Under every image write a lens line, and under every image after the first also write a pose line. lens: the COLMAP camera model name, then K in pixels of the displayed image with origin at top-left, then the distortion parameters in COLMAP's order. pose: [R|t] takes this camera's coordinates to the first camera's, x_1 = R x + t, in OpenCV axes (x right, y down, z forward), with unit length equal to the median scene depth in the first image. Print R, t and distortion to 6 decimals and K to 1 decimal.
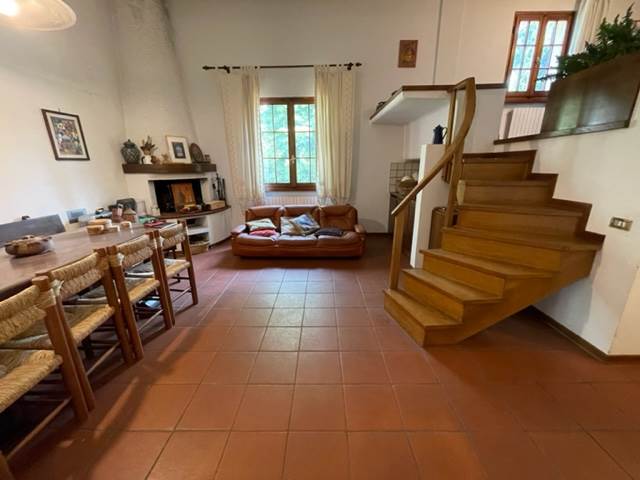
lens RADIAL K [[258.7, 0, 320.0], [0, 258.7, 240.0], [0, 0, 1]] dist [-0.000744, -0.000138]
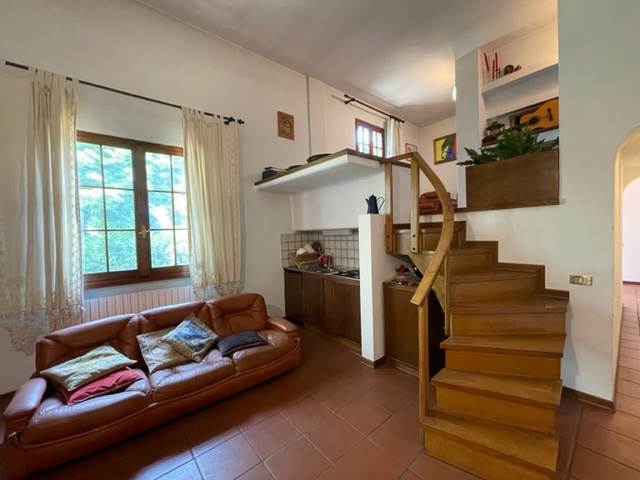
lens RADIAL K [[258.7, 0, 320.0], [0, 258.7, 240.0], [0, 0, 1]] dist [-0.000744, -0.000138]
pose [[0.761664, -0.033189, 0.647121, -0.205679], [0.201137, 0.961465, -0.187429, -0.104536], [-0.615964, 0.272919, 0.738989, 0.327624]]
